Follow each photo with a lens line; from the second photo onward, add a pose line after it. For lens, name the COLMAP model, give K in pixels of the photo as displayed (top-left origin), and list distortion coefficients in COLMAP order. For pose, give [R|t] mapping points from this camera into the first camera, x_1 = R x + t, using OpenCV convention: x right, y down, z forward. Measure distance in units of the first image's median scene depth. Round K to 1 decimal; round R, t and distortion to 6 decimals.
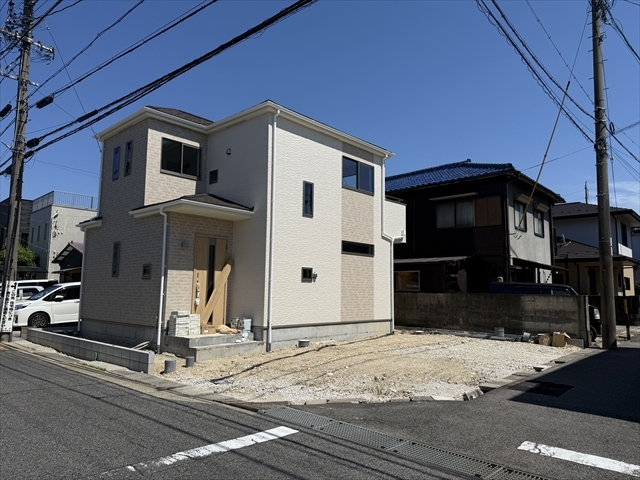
lens RADIAL K [[446.9, 0, 320.3], [0, 446.9, 239.9], [0, 0, 1]] dist [0.060027, -0.070271]
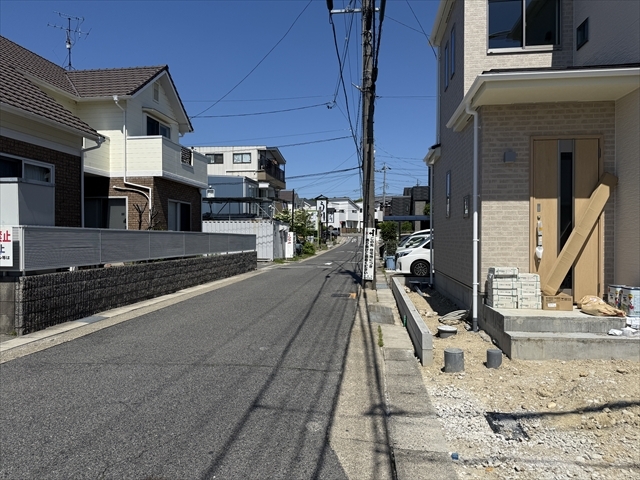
lens RADIAL K [[446.9, 0, 318.5], [0, 446.9, 240.4], [0, 0, 1]] dist [0.060027, -0.070271]
pose [[0.584444, -0.007546, -0.811399, 0.027334], [0.101274, 0.992816, 0.063714, 0.045941], [0.805090, -0.119411, 0.581009, 0.356788]]
